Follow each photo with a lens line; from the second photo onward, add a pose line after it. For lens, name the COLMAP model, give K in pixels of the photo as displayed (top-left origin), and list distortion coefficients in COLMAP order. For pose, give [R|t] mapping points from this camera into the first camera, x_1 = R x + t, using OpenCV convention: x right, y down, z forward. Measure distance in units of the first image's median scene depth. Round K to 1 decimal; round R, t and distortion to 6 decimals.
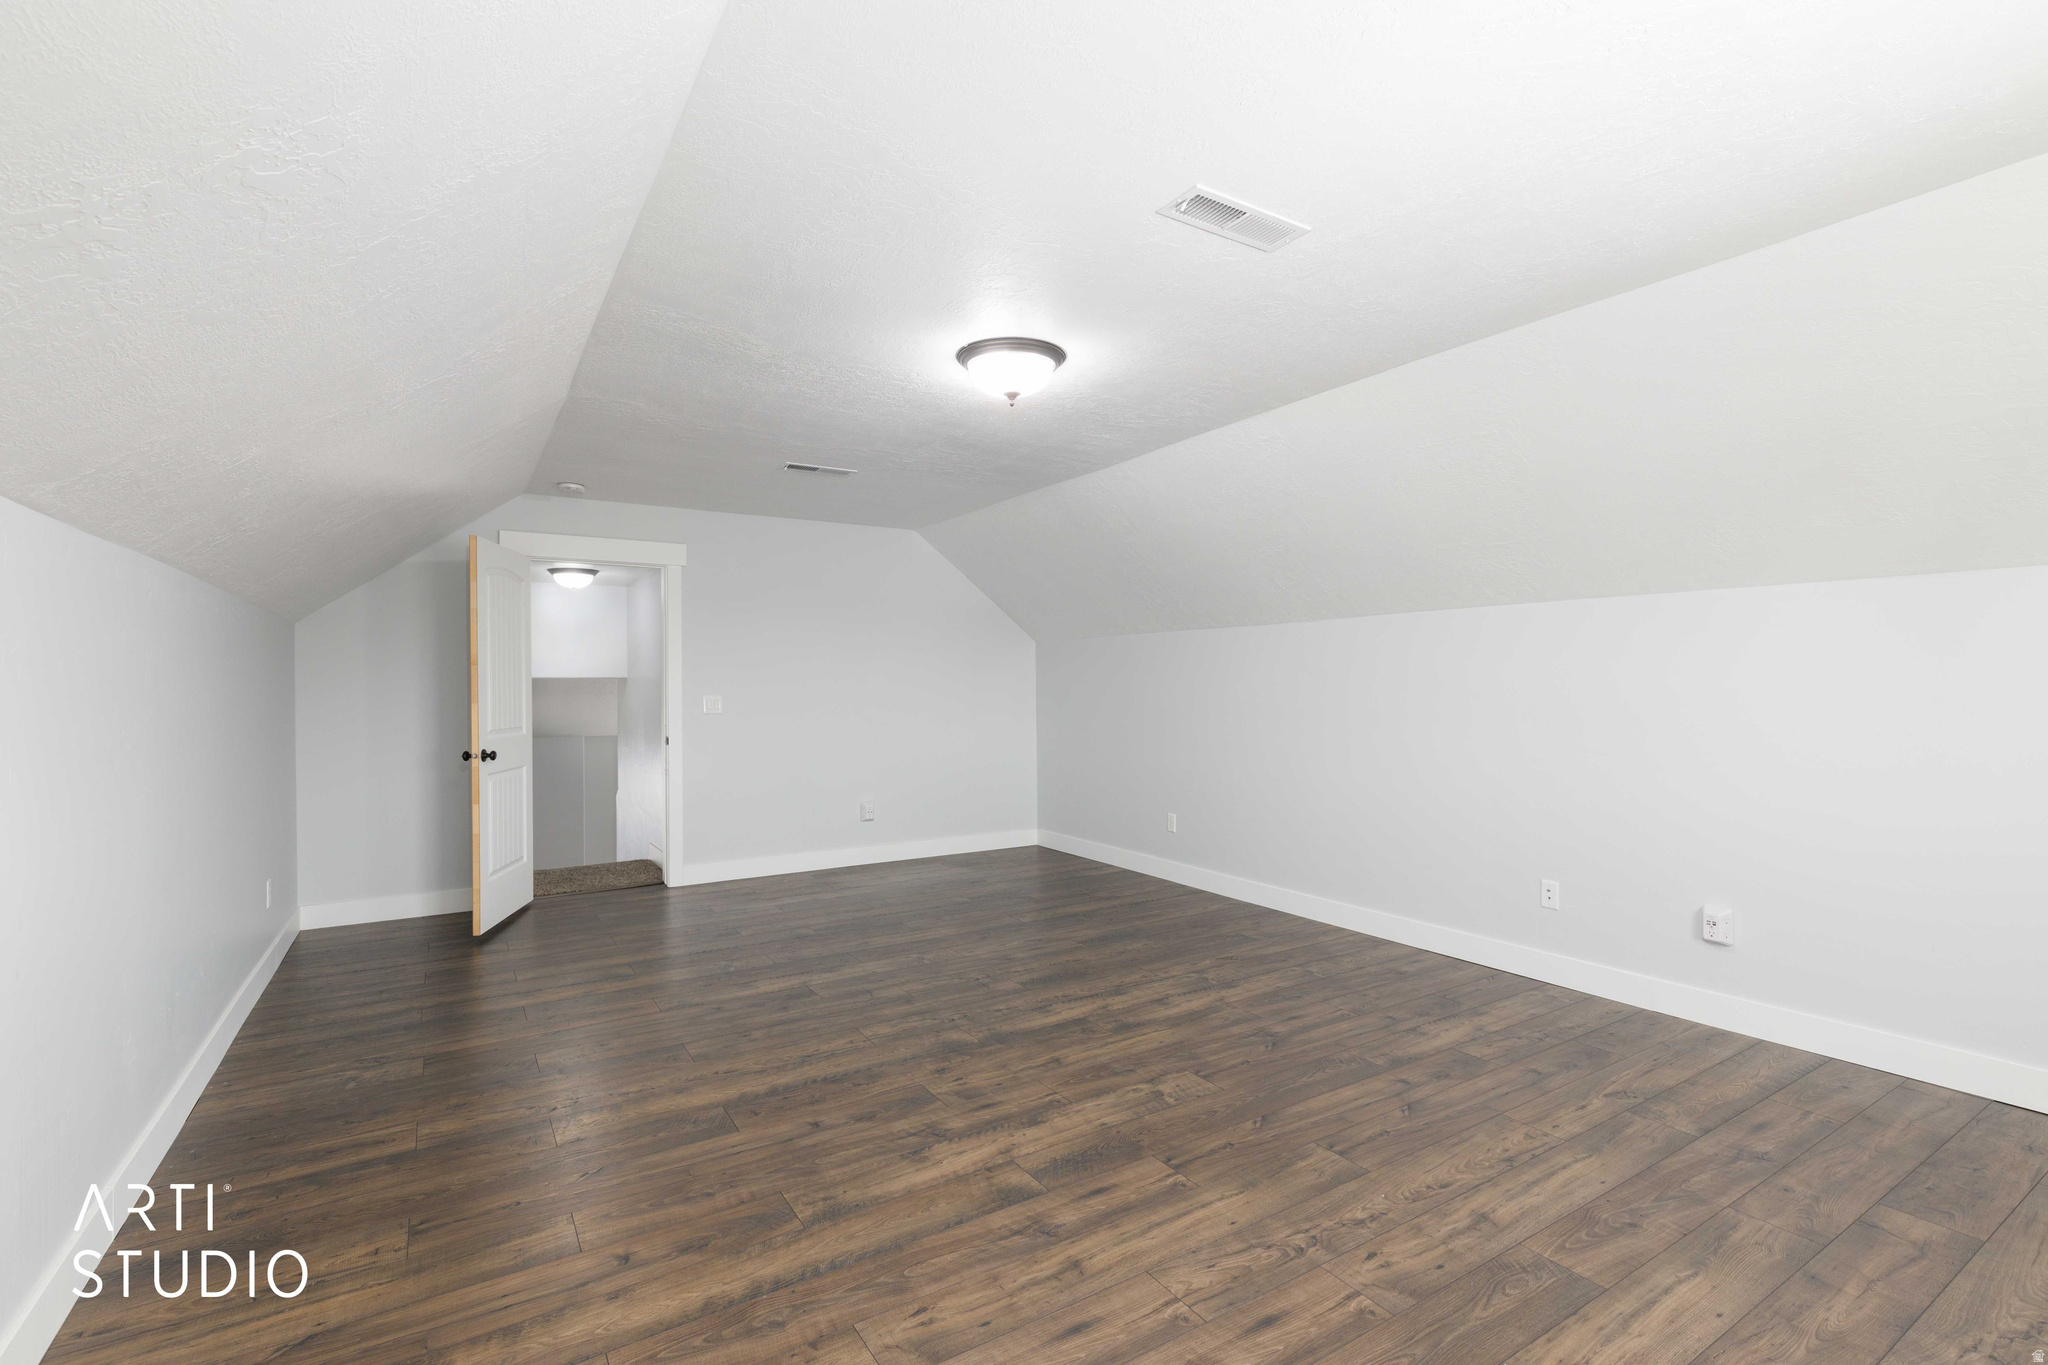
lens RADIAL K [[916.3, 0, 1018.2], [0, 916.3, 682.2], [0, 0, 1]] dist [0.008818, -0.001803]
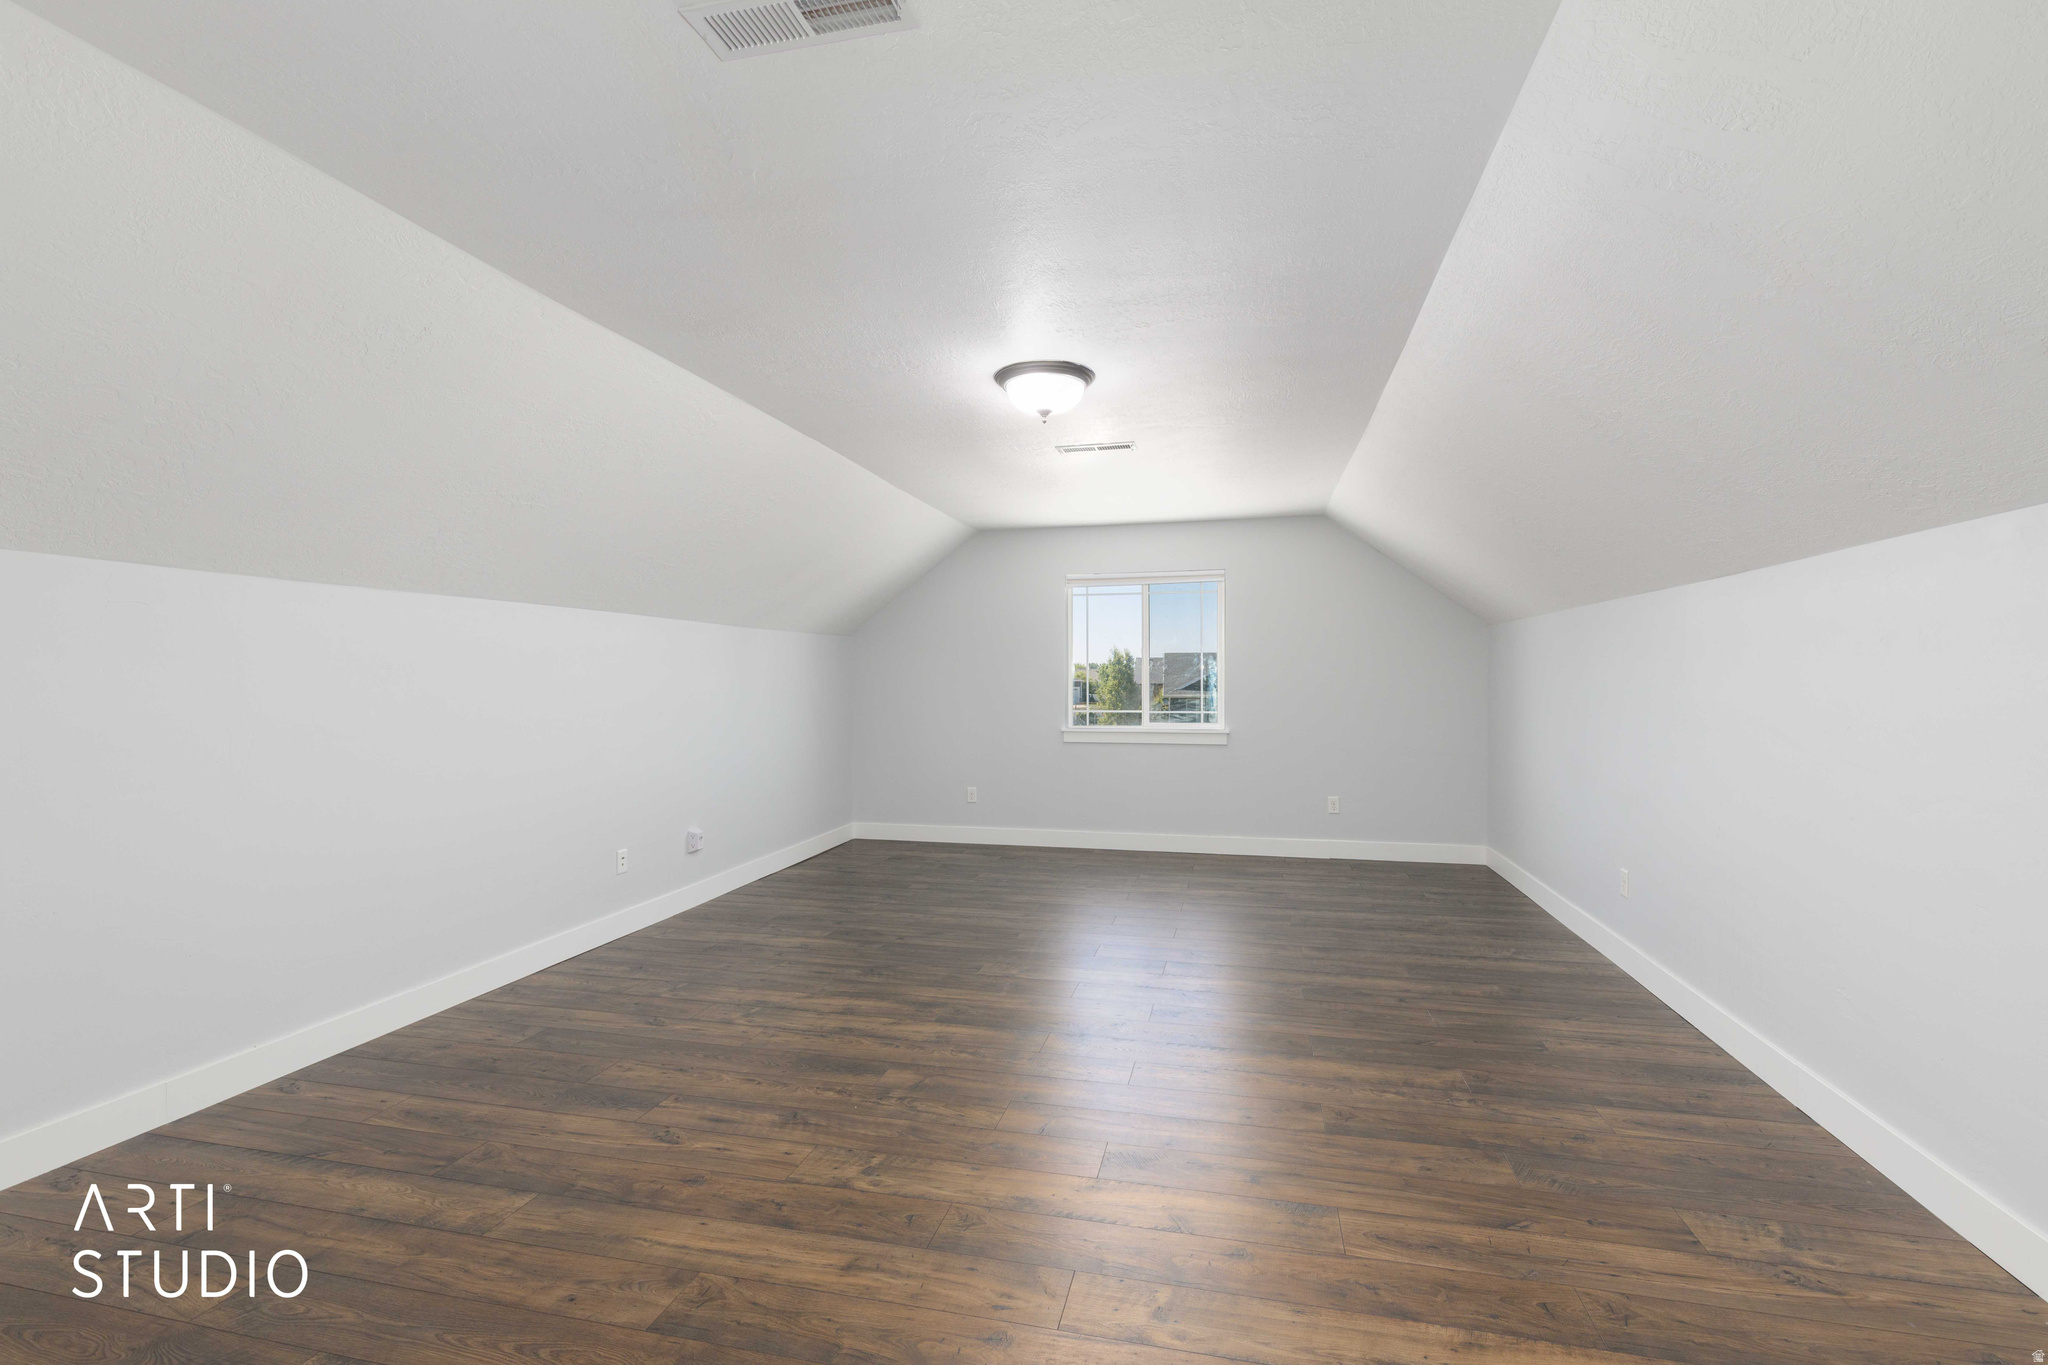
lens RADIAL K [[916.3, 0, 1021.5], [0, 916.3, 683.5], [0, 0, 1]] dist [0.008818, -0.001803]
pose [[-0.693768, 0.005408, 0.720178, -0.677740], [0.005497, 0.999982, -0.002214, 0.007916], [-0.720177, 0.002423, -0.693786, 1.558131]]
